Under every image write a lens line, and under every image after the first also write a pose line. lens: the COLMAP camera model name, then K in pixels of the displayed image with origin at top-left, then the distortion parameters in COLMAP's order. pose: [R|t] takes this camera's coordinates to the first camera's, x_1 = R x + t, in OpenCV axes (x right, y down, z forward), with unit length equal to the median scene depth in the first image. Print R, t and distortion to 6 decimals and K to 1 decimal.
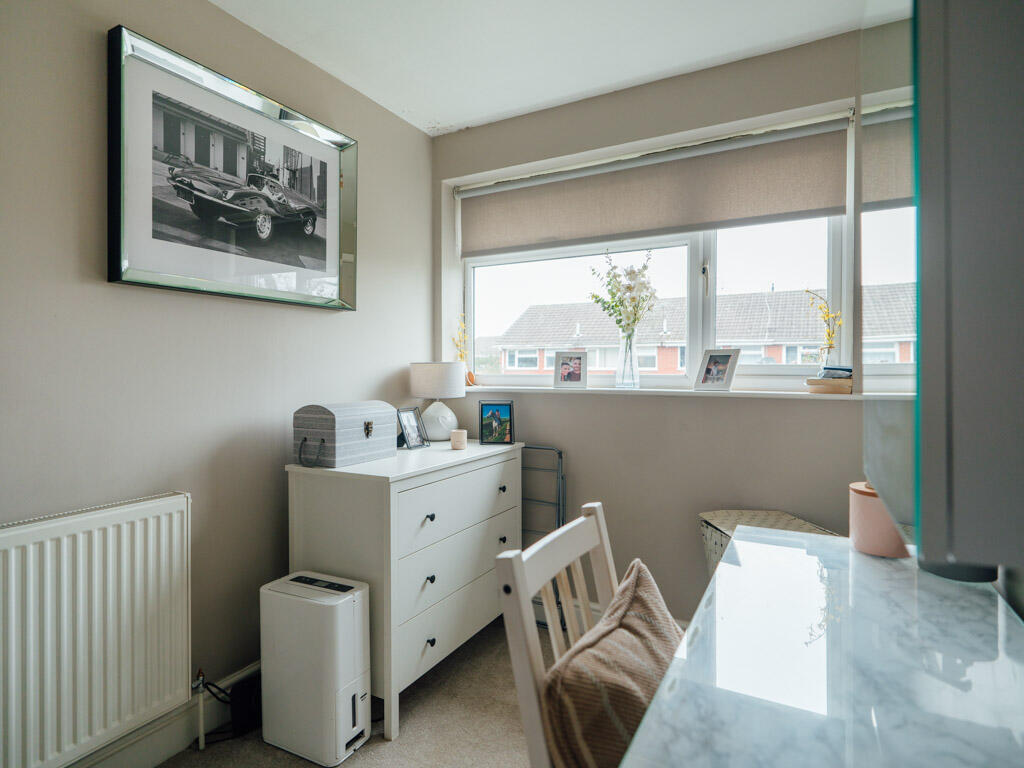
lens RADIAL K [[561.1, 0, 512.0], [0, 561.1, 384.0], [0, 0, 1]] dist [0.003196, 0.000140]
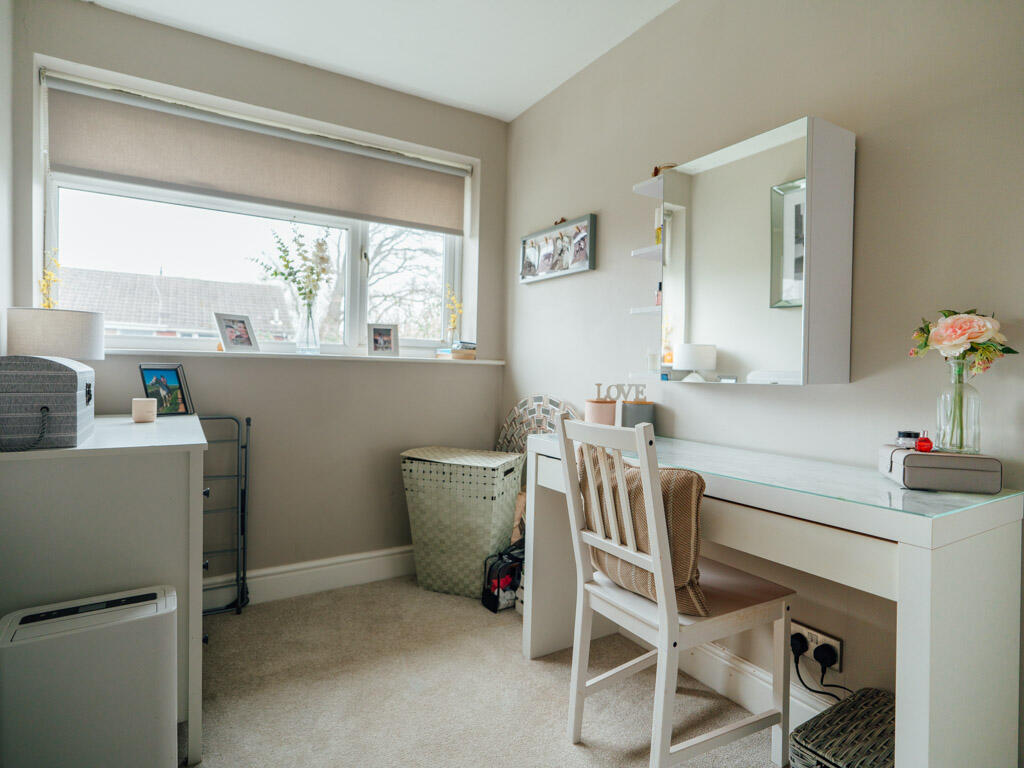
lens RADIAL K [[550.9, 0, 512.0], [0, 550.9, 384.0], [0, 0, 1]] dist [-0.000580, -0.000874]
pose [[0.508083, -0.012006, 0.861224, -0.478254], [-0.002724, 0.999875, 0.015546, 0.045965], [-0.861304, -0.010245, 0.507987, 0.145577]]
